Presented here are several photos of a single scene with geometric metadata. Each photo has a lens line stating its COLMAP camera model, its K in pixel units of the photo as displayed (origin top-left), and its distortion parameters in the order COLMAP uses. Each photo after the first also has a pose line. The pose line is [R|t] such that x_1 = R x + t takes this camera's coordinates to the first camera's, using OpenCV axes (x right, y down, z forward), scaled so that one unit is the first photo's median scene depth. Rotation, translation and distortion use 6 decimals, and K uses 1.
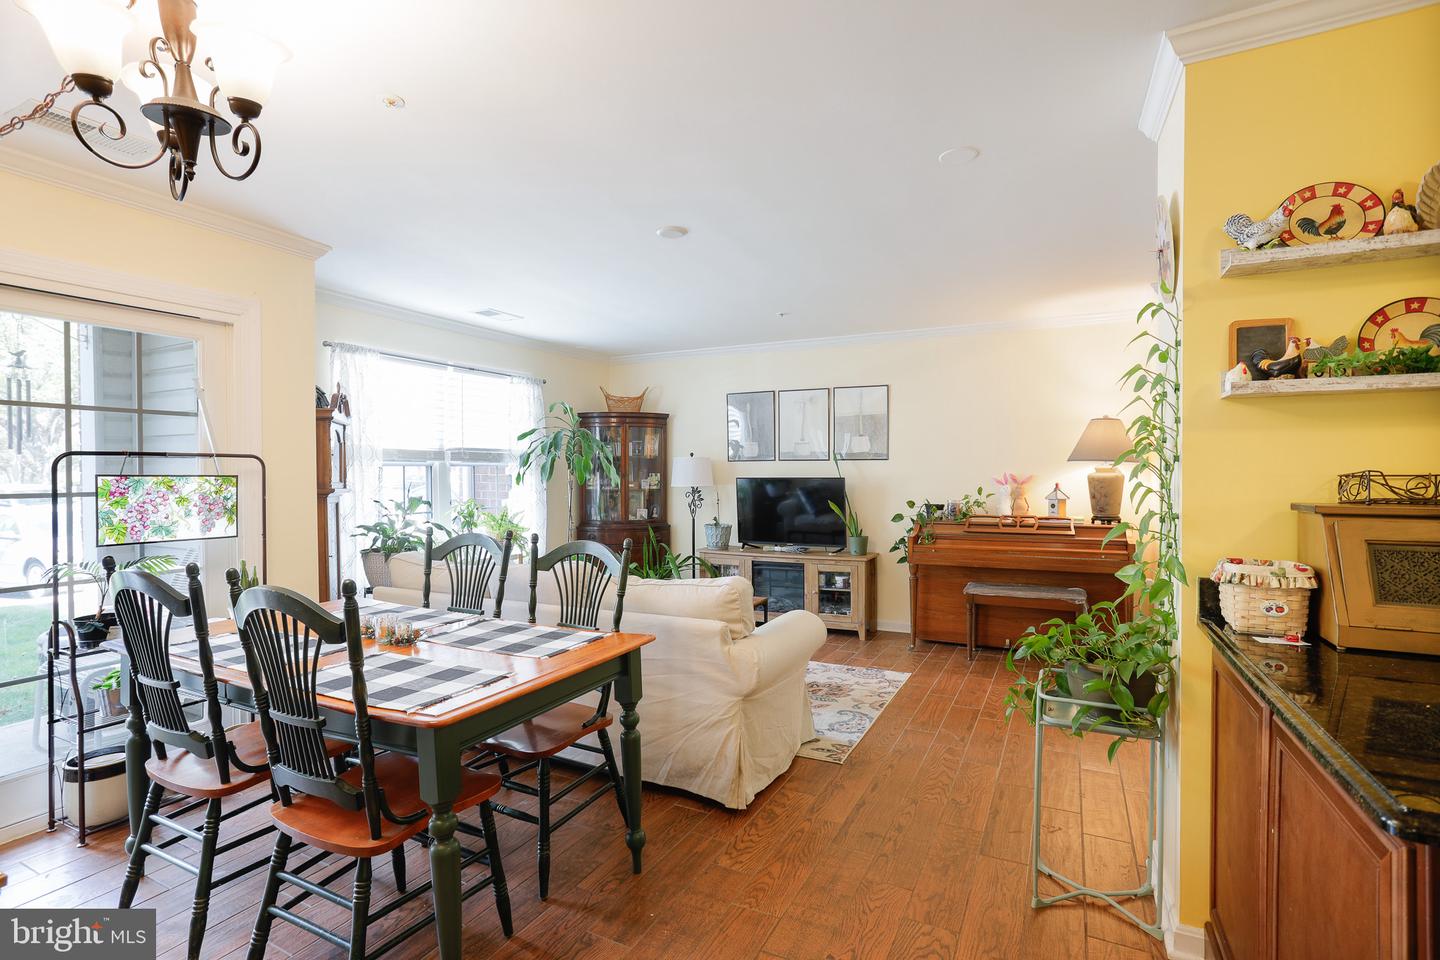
lens RADIAL K [[692.8, 0, 720.0], [0, 692.8, 480.0], [0, 0, 1]] dist [-0.058589, 0.018053]
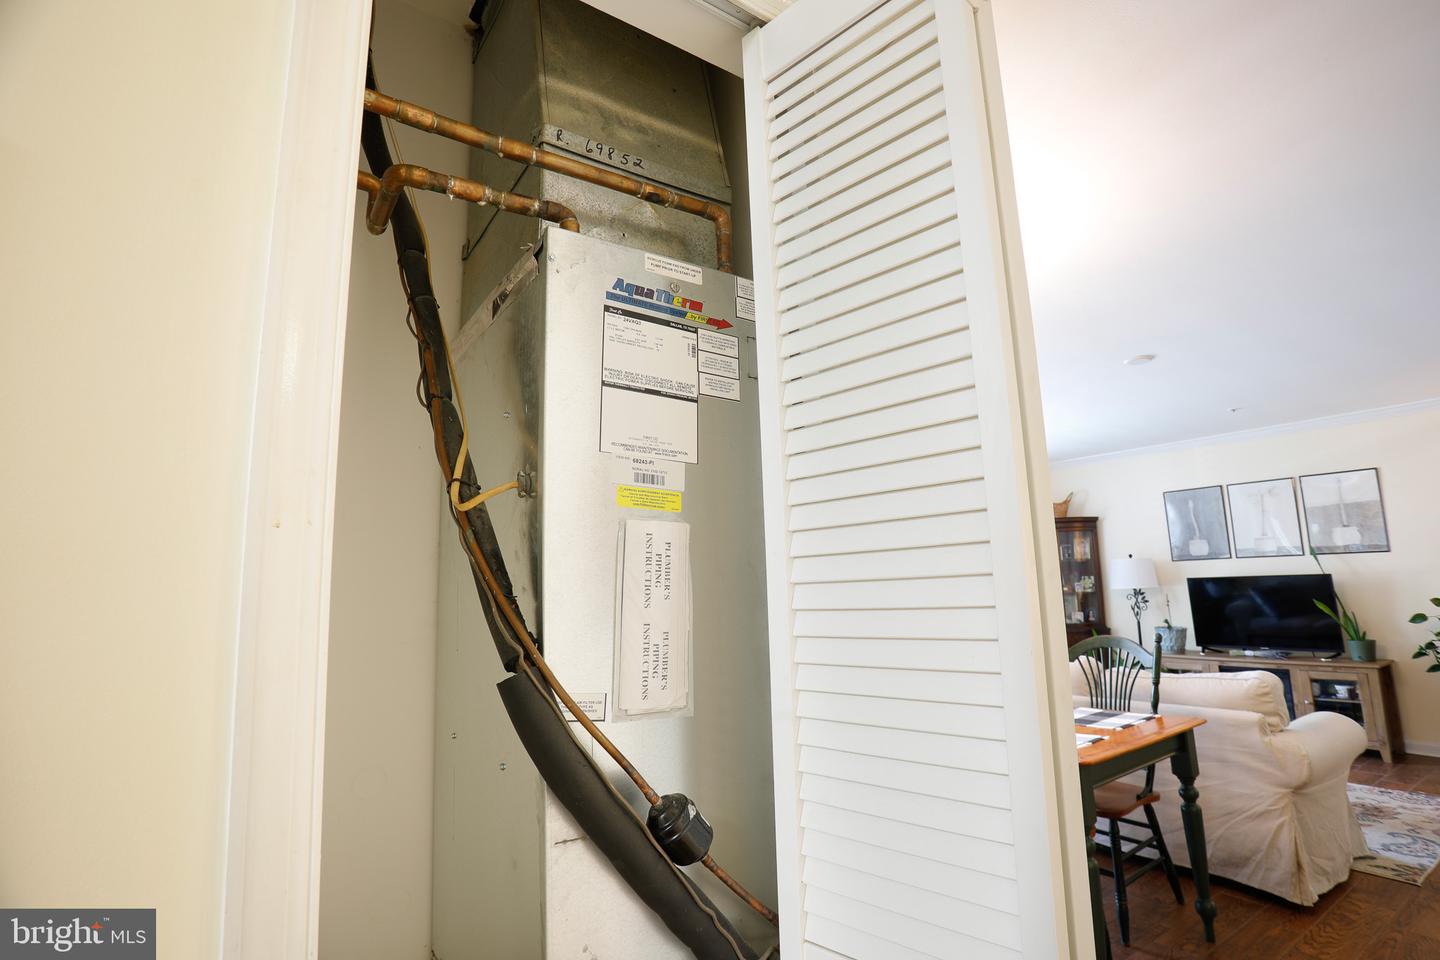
lens RADIAL K [[692.8, 0, 720.0], [0, 692.8, 480.0], [0, 0, 1]] dist [-0.058589, 0.018053]
pose [[0.875697, -0.091105, -0.474189, -0.102025], [0.017160, 0.987291, -0.157996, -0.000390], [0.482556, 0.130220, 0.866131, -0.171519]]
